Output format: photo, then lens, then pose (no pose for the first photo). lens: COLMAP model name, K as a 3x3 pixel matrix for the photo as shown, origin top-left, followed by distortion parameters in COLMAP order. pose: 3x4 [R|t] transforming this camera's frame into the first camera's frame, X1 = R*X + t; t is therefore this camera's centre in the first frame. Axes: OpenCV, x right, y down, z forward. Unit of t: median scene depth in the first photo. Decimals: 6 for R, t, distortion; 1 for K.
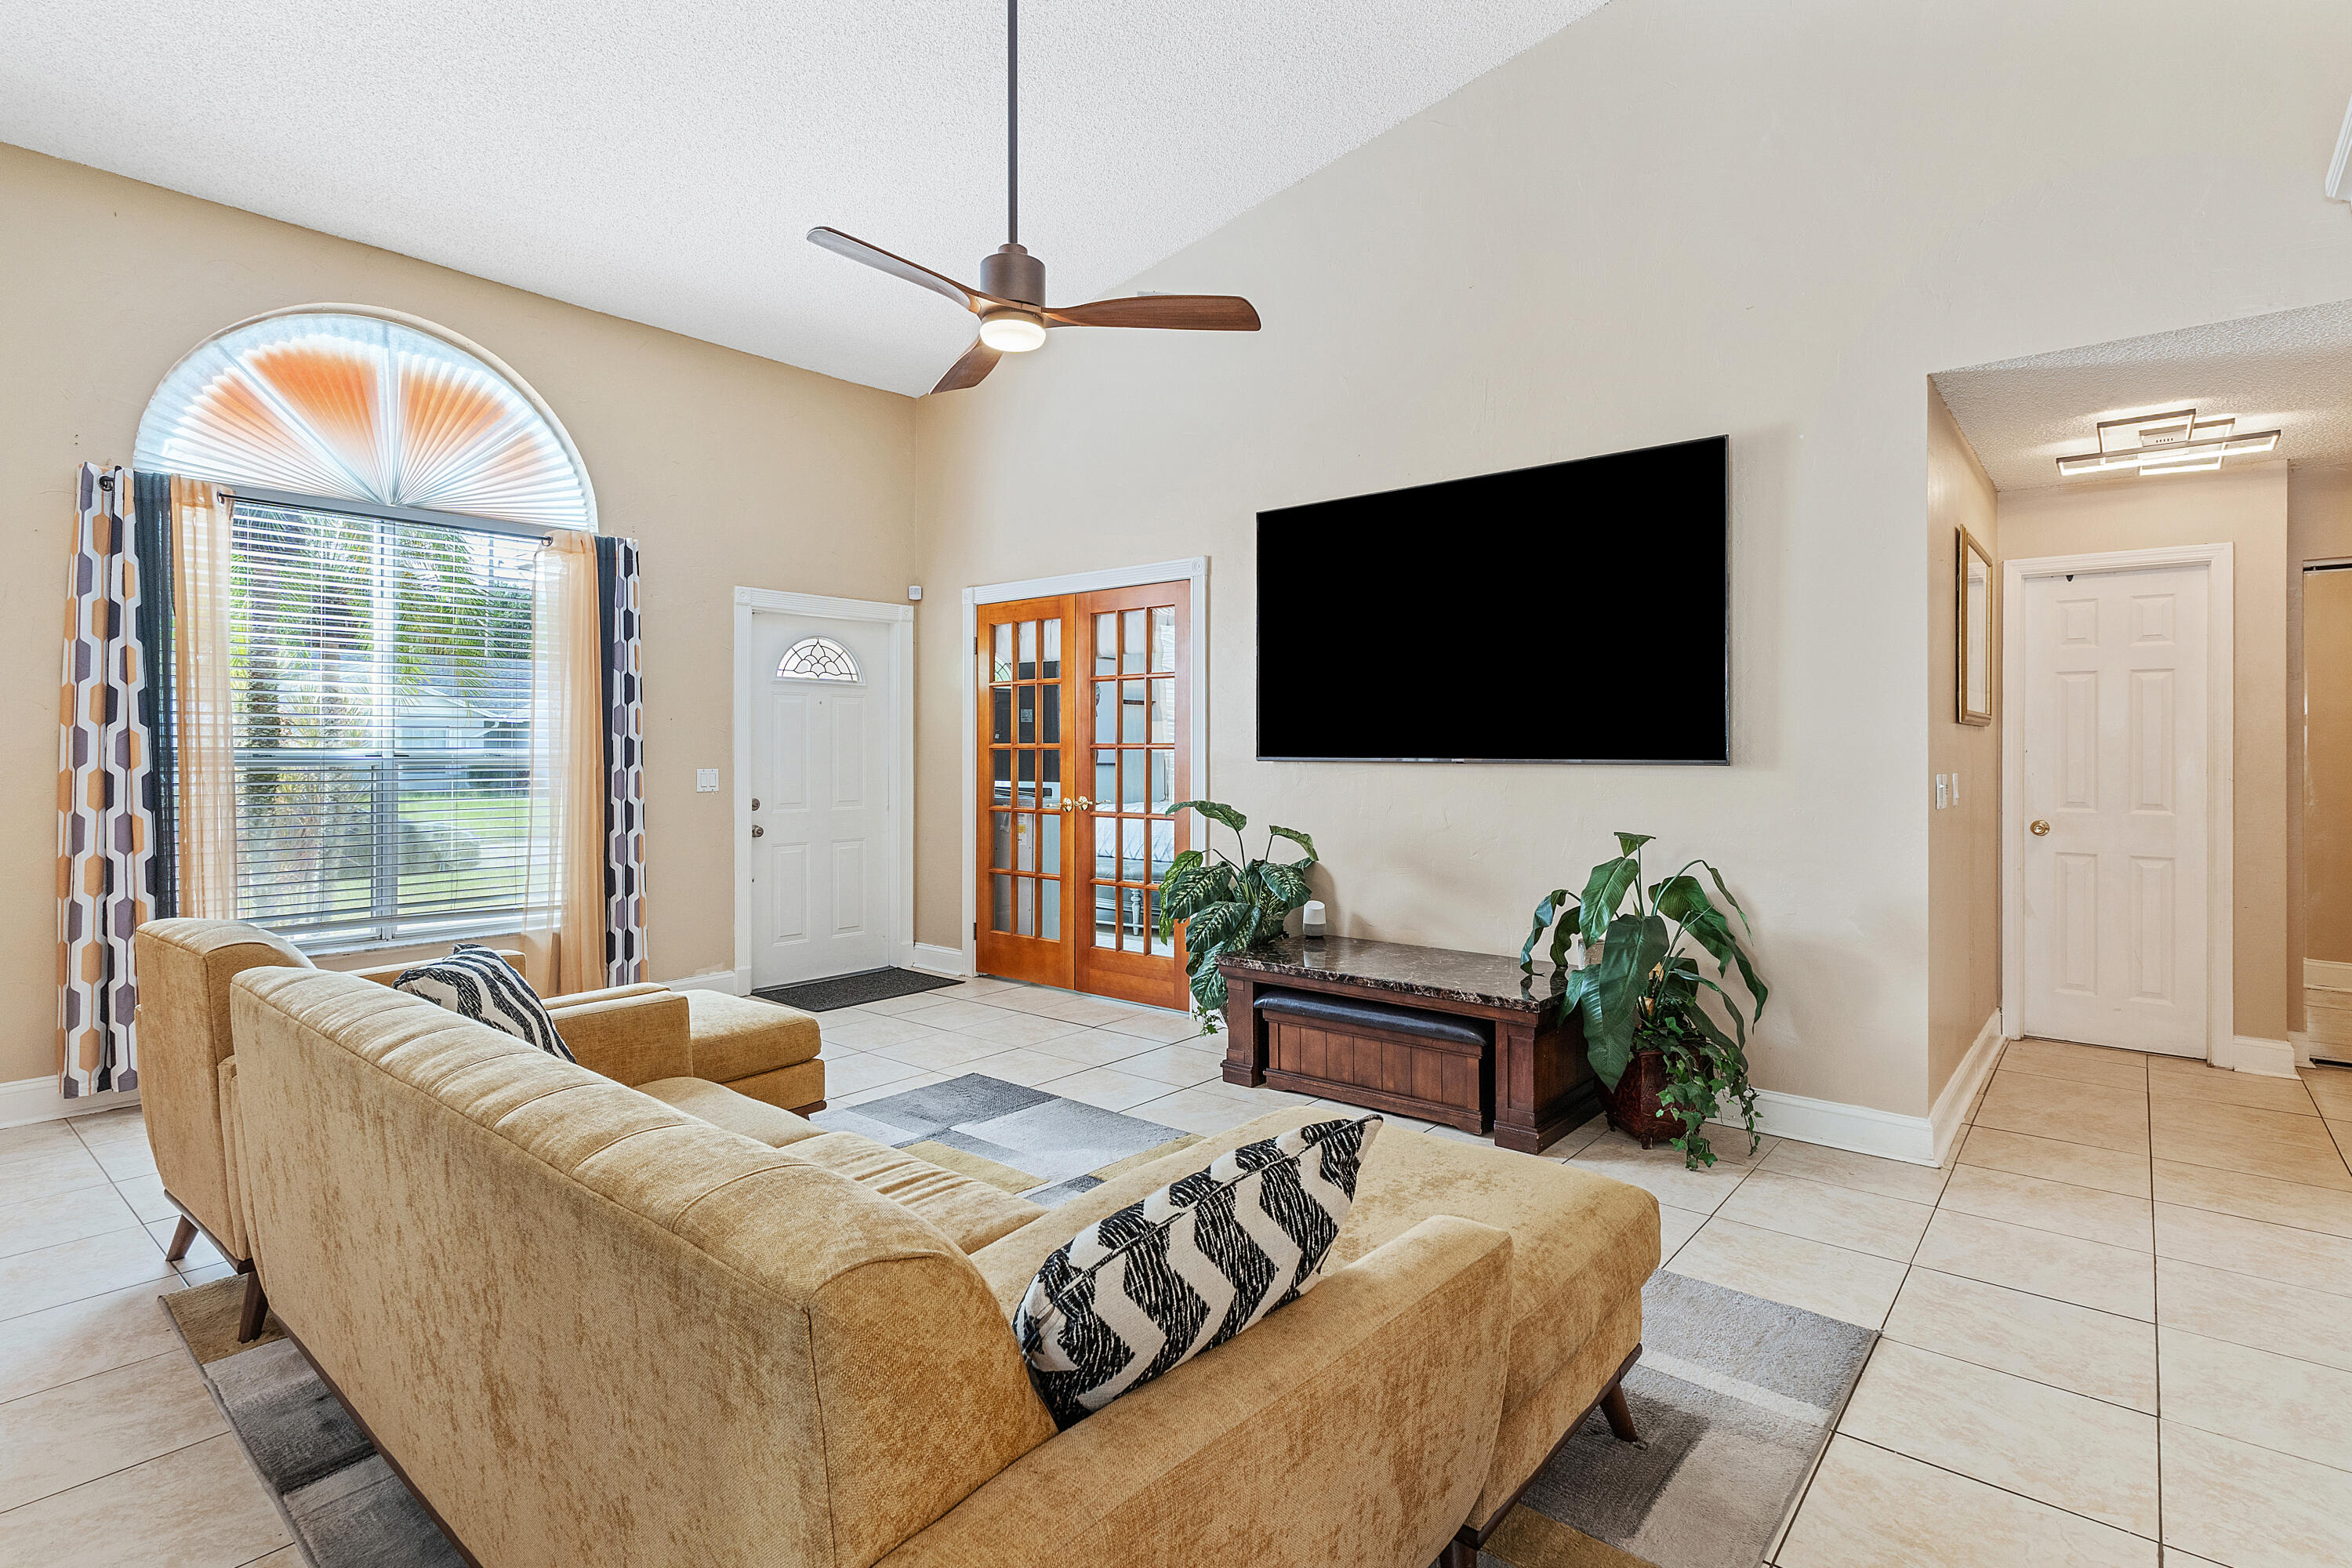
lens RADIAL K [[1154.8, 0, 1143.9], [0, 1154.8, 736.5], [0, 0, 1]] dist [0.001479, 0.001078]
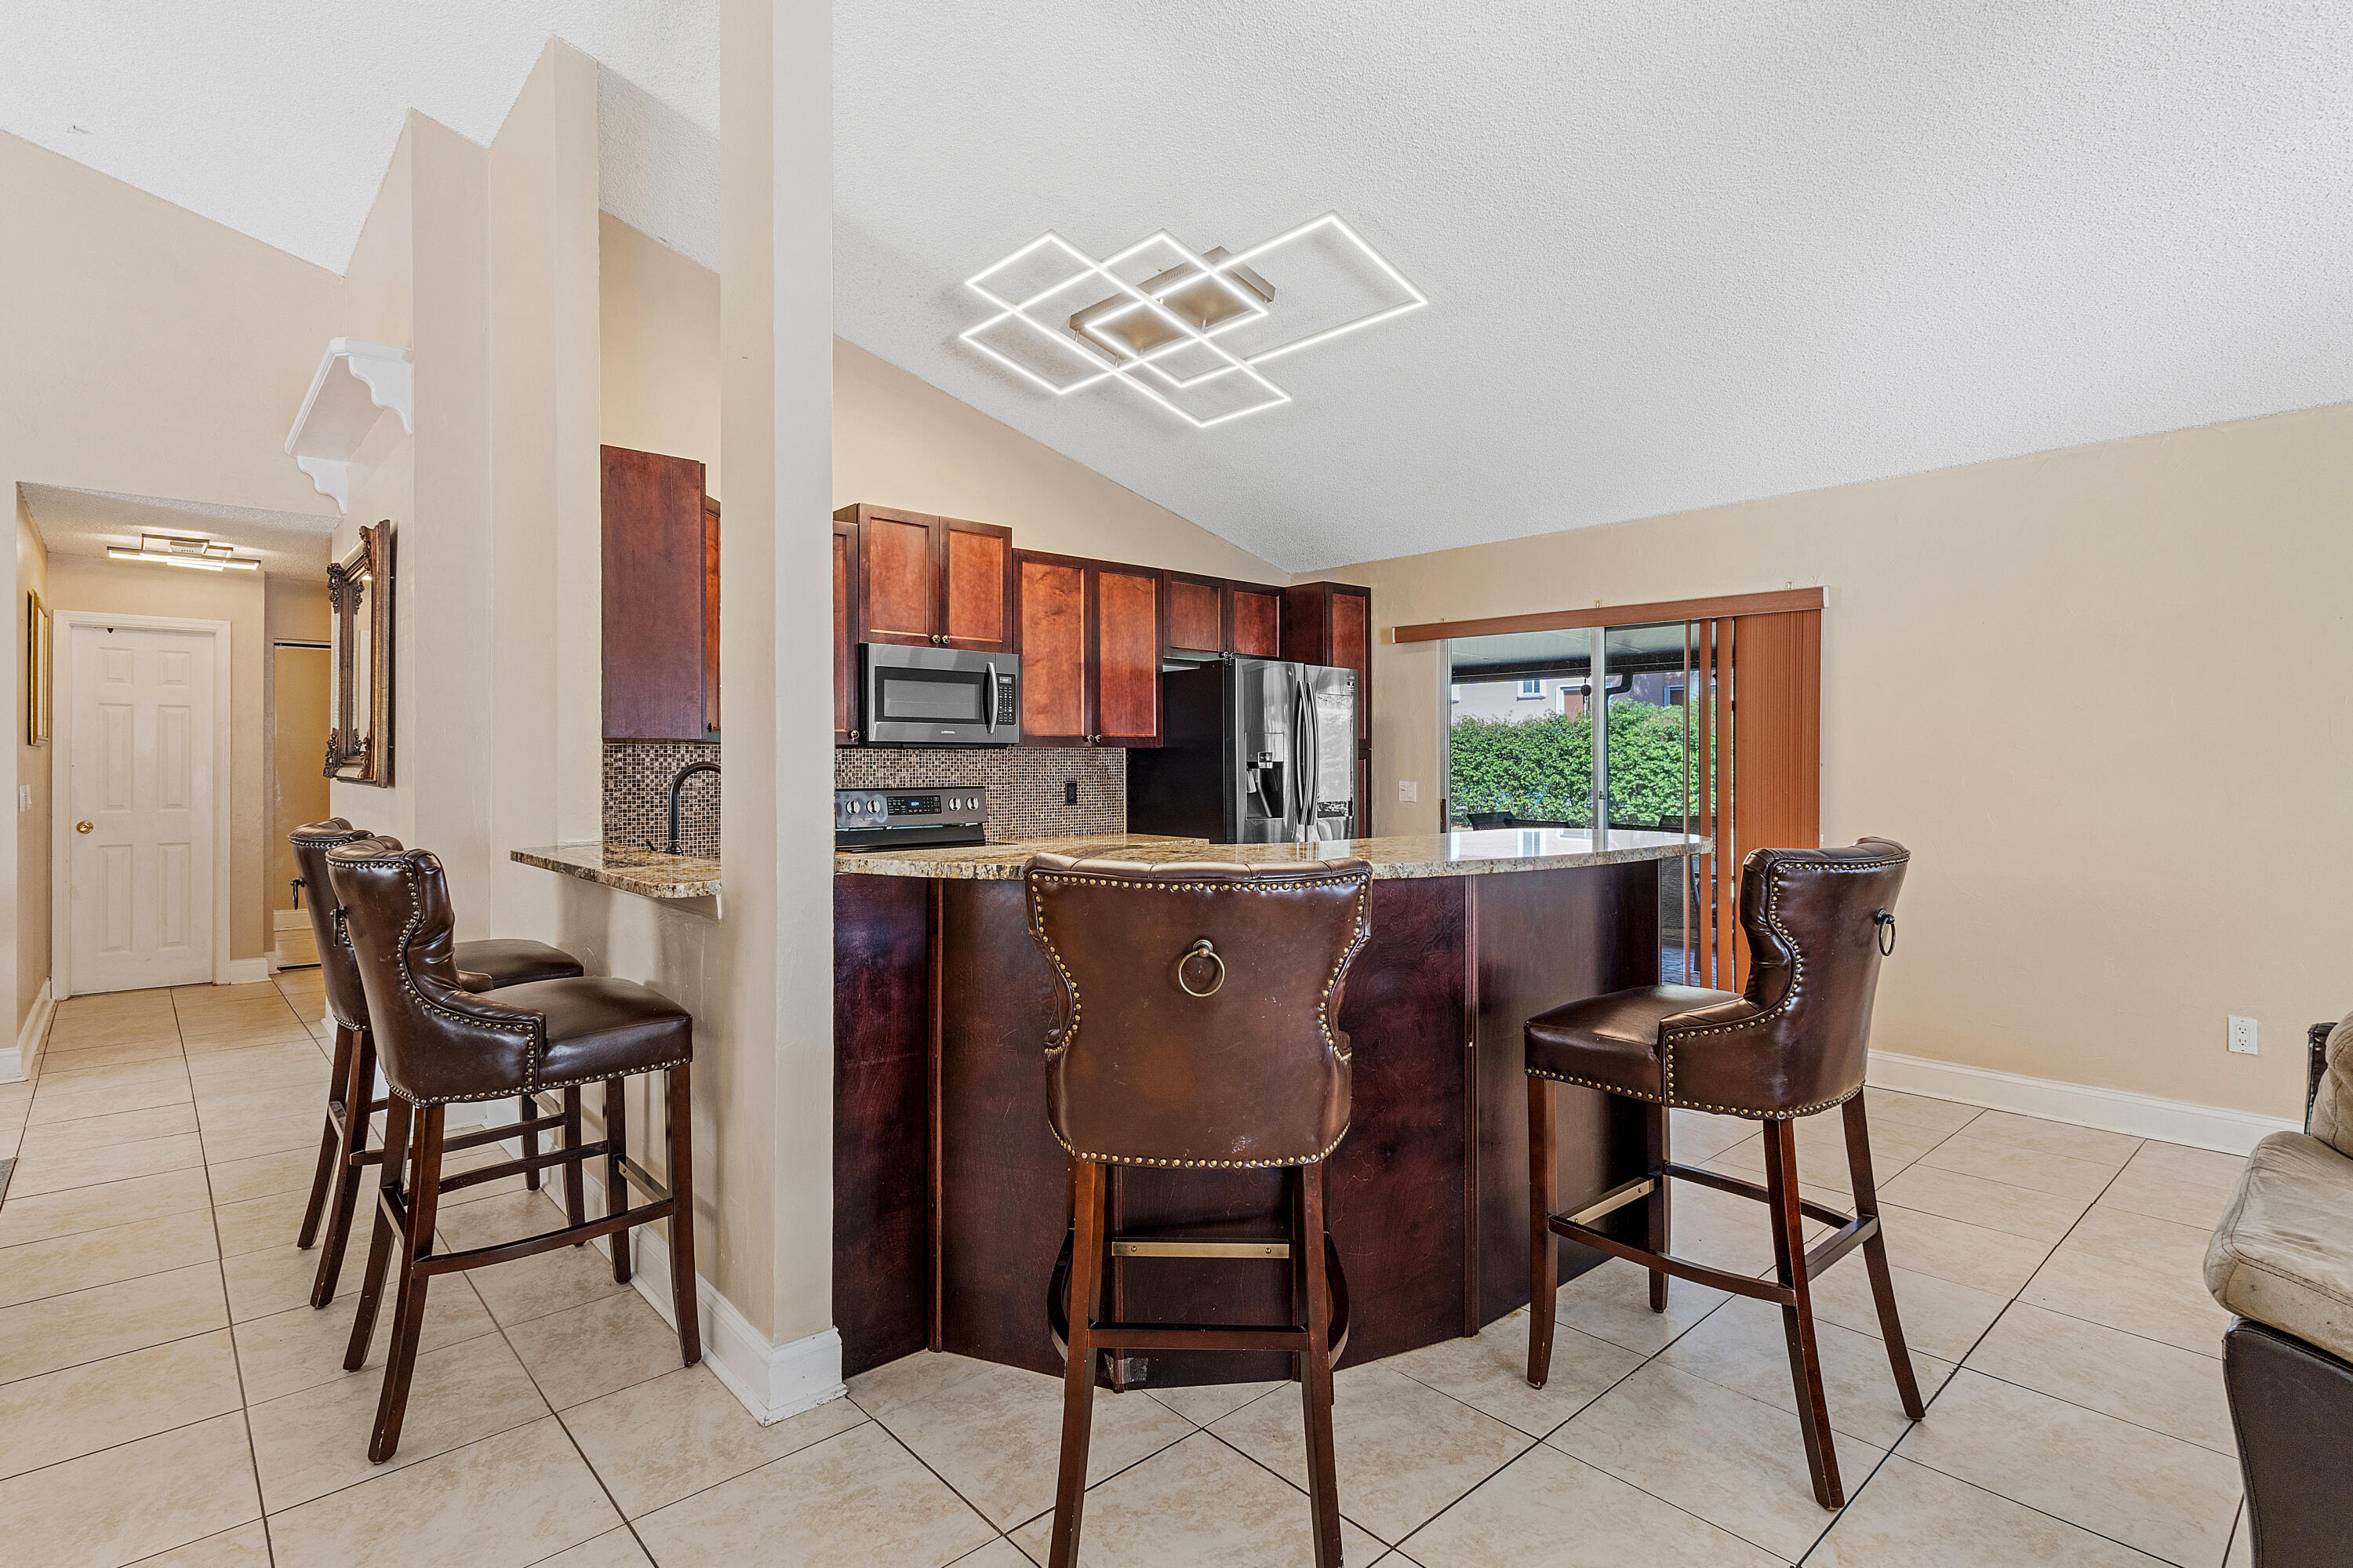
lens RADIAL K [[1155.3, 0, 1190.0], [0, 1155.3, 764.5], [0, 0, 1]] dist [0.001479, 0.001078]
pose [[0.115944, -0.006695, 0.993233, -0.354925], [-0.007793, 0.999940, 0.007650, -0.008657], [-0.993225, -0.008627, 0.115885, -0.357516]]
